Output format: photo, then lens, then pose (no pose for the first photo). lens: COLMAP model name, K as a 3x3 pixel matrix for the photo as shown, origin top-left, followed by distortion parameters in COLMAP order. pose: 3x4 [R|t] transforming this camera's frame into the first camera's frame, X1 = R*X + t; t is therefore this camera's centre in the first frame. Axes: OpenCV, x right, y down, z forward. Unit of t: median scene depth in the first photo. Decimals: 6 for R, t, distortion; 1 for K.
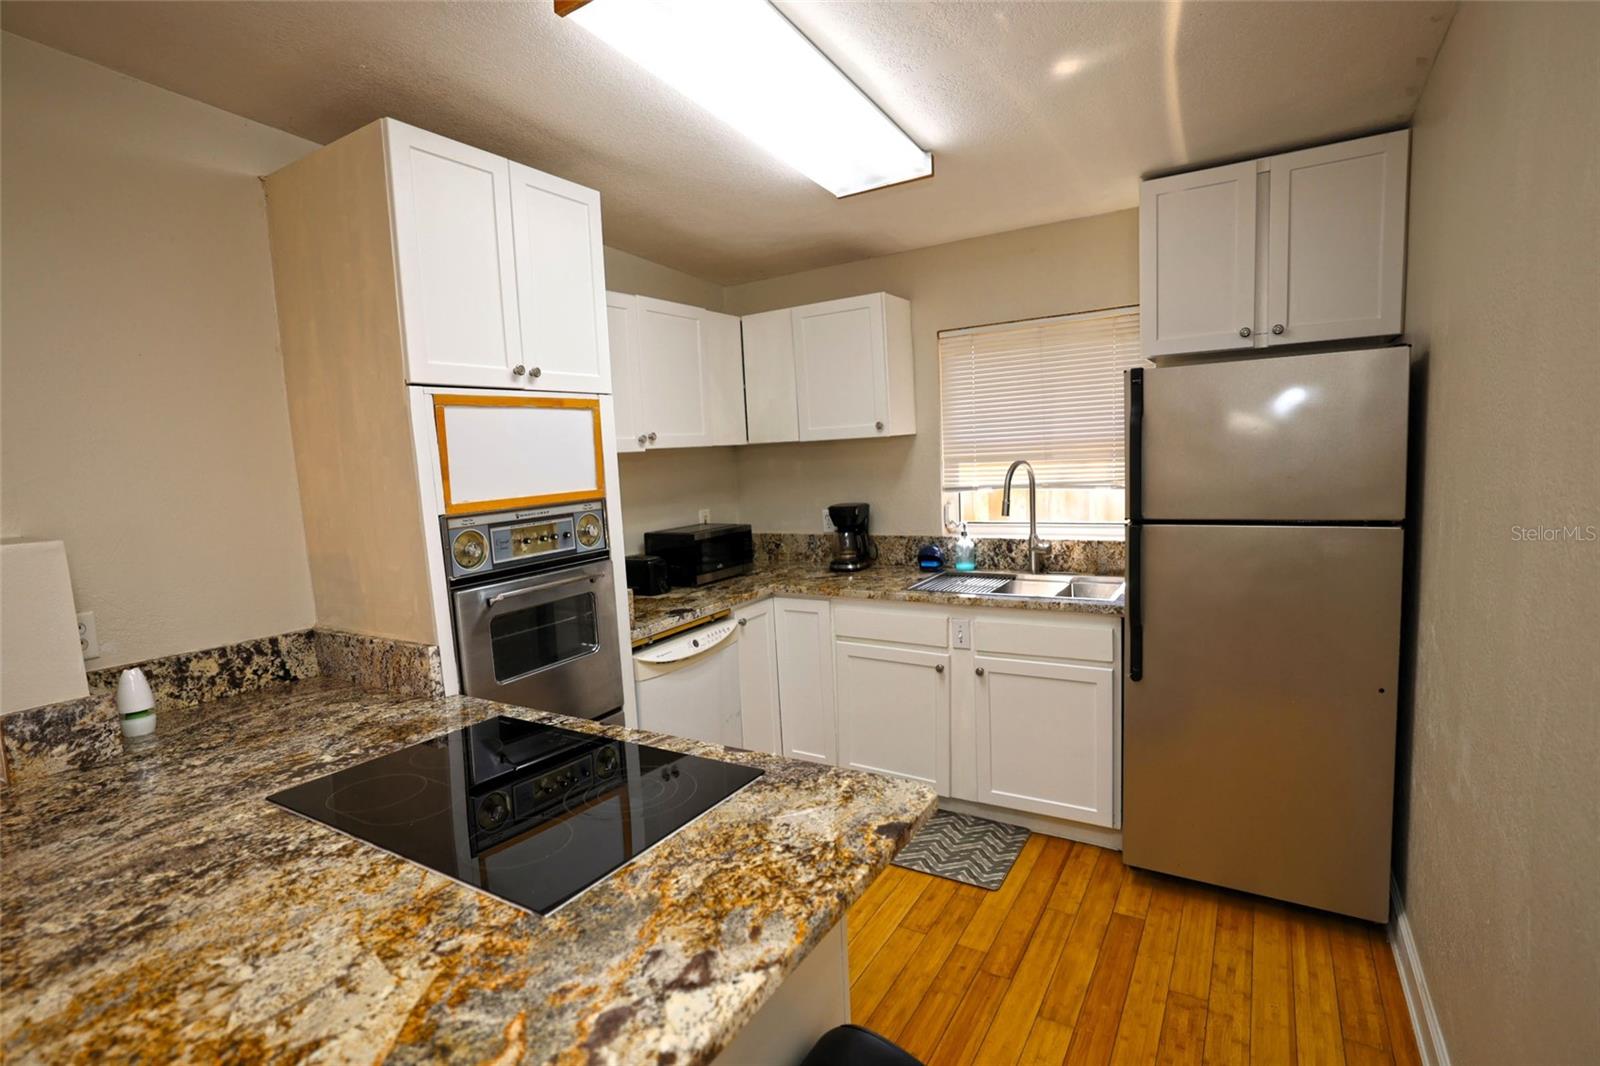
lens RADIAL K [[758.3, 0, 801.6], [0, 758.3, 531.4], [0, 0, 1]] dist [-0.027771, 0.012798]
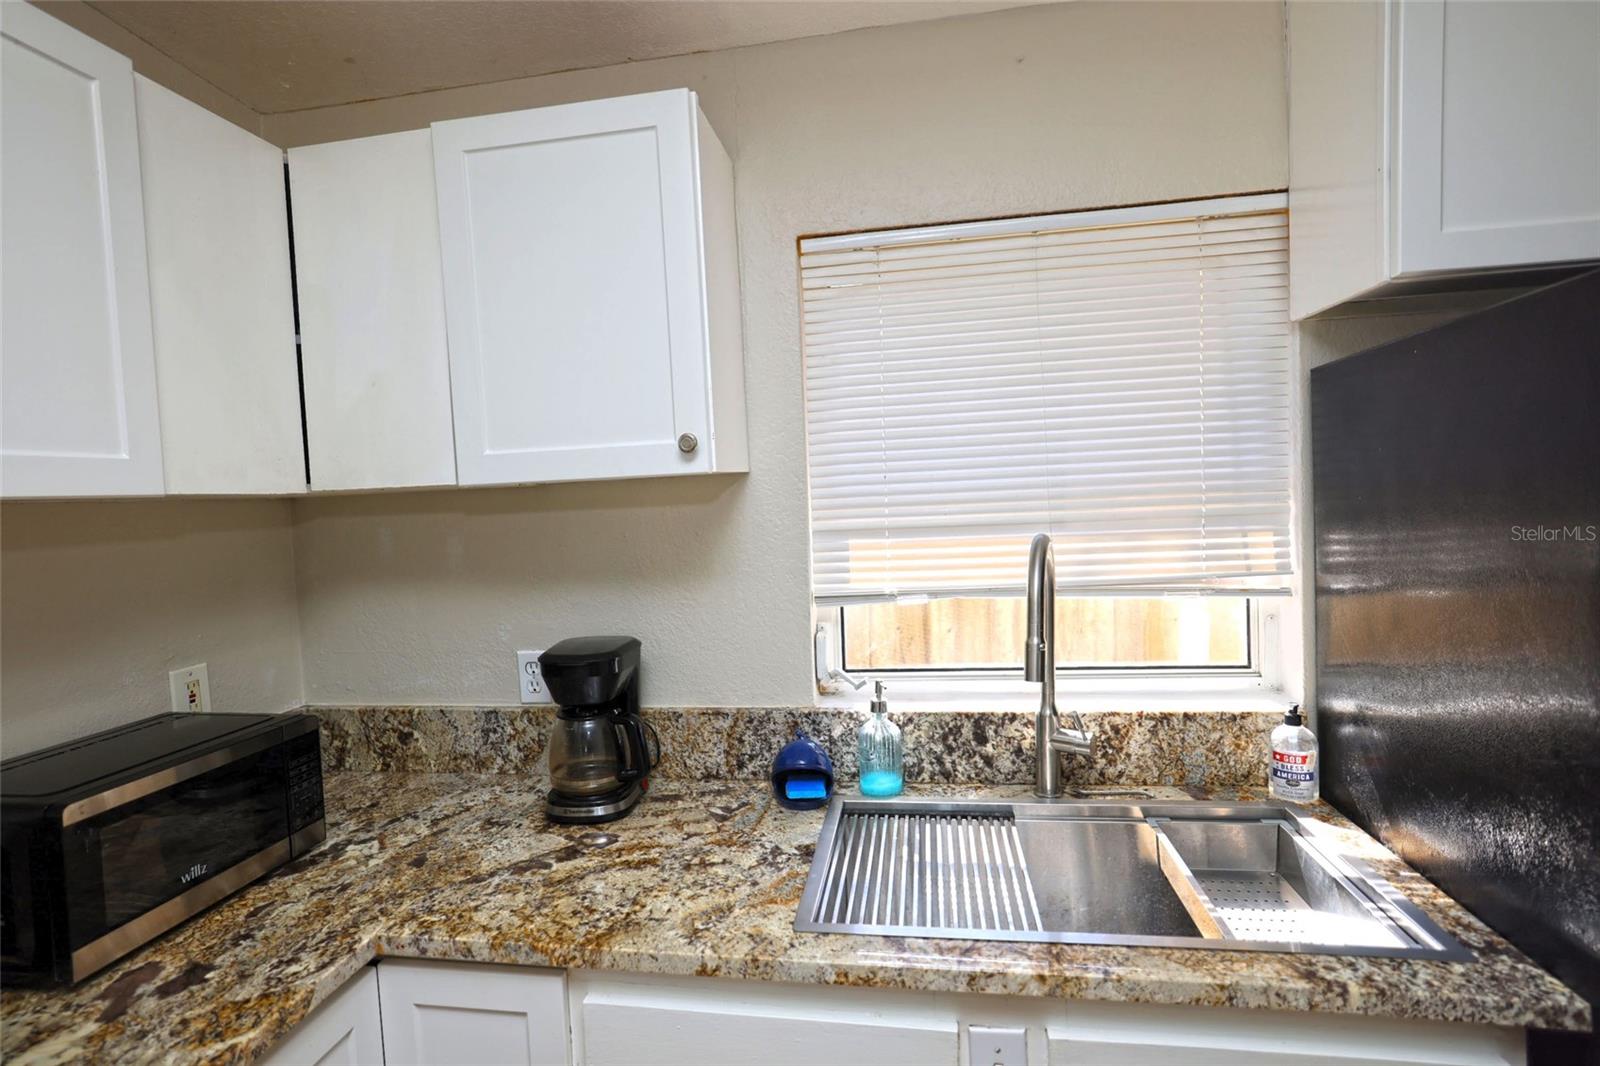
lens RADIAL K [[809.0, 0, 783.4], [0, 809.0, 530.6], [0, 0, 1]] dist [-0.025222, 0.001159]
pose [[0.929513, -0.009973, 0.368655, 0.000294], [0.037365, 0.997037, -0.067239, -0.094455], [-0.366893, 0.076274, 0.927131, 0.845377]]
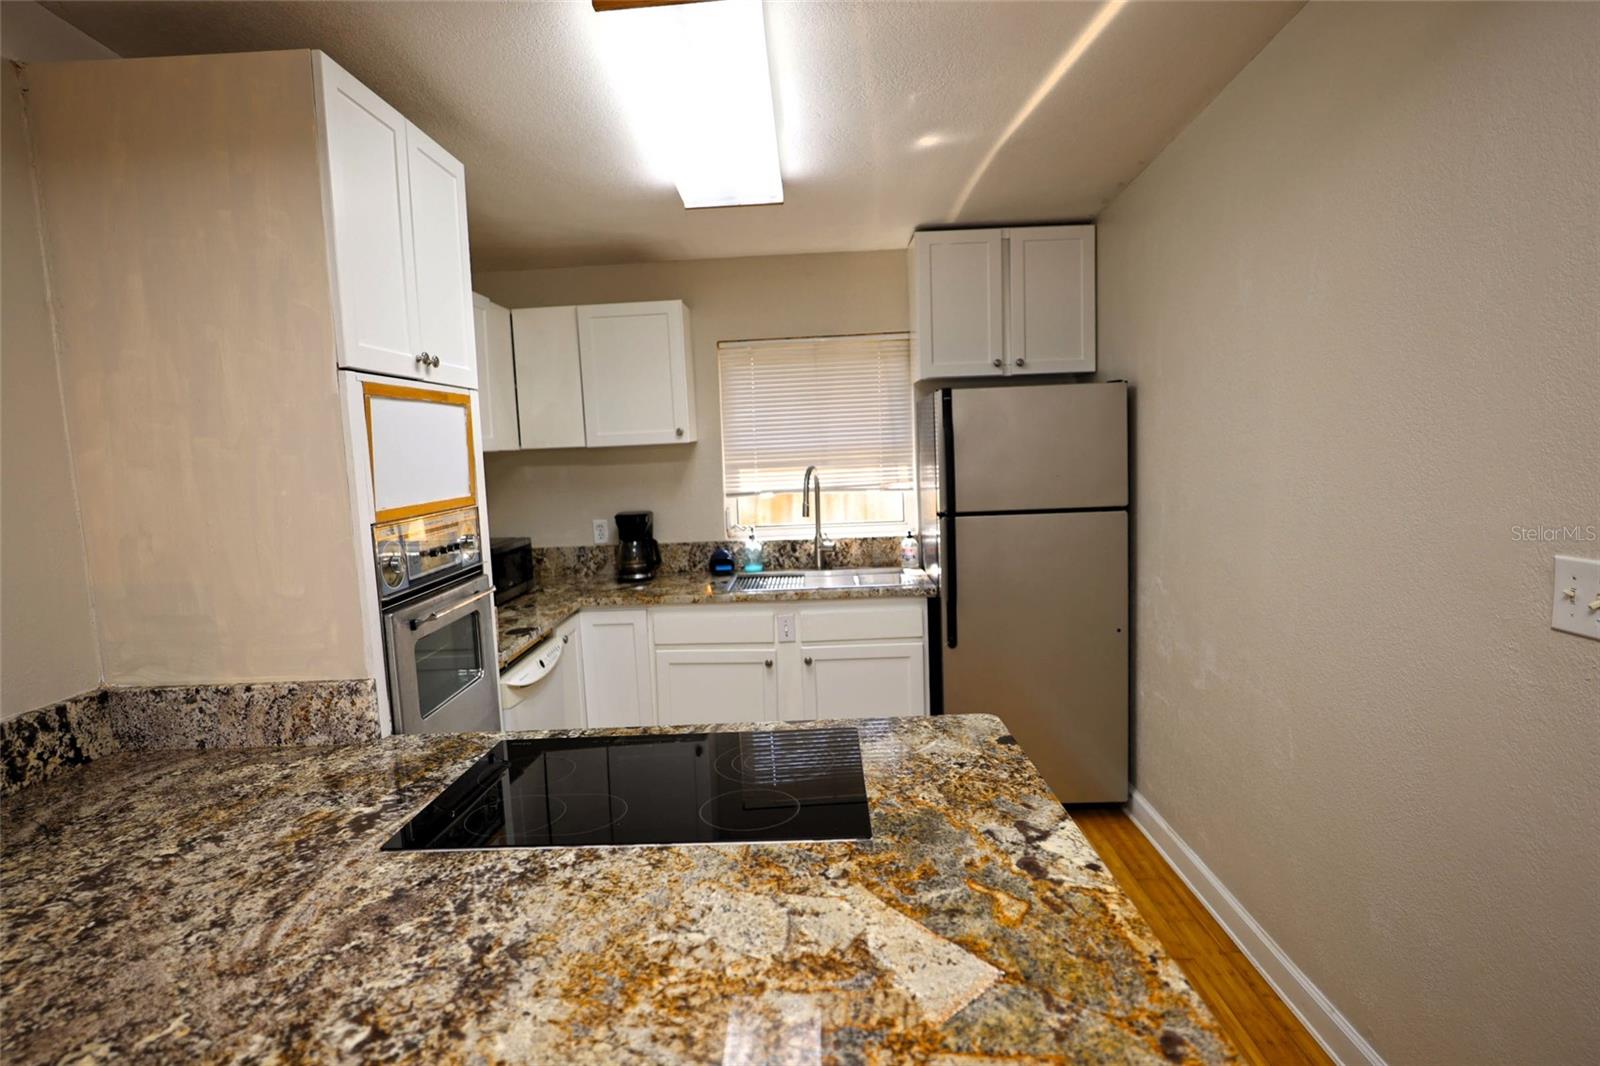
lens RADIAL K [[829.2, 0, 793.8], [0, 829.2, 528.3], [0, 0, 1]] dist [-0.015973, 0.003998]
pose [[0.869766, -0.035782, 0.492165, -0.423005], [0.050022, 0.998623, -0.015797, 0.017489], [-0.490922, 0.038359, 0.870359, -0.032114]]
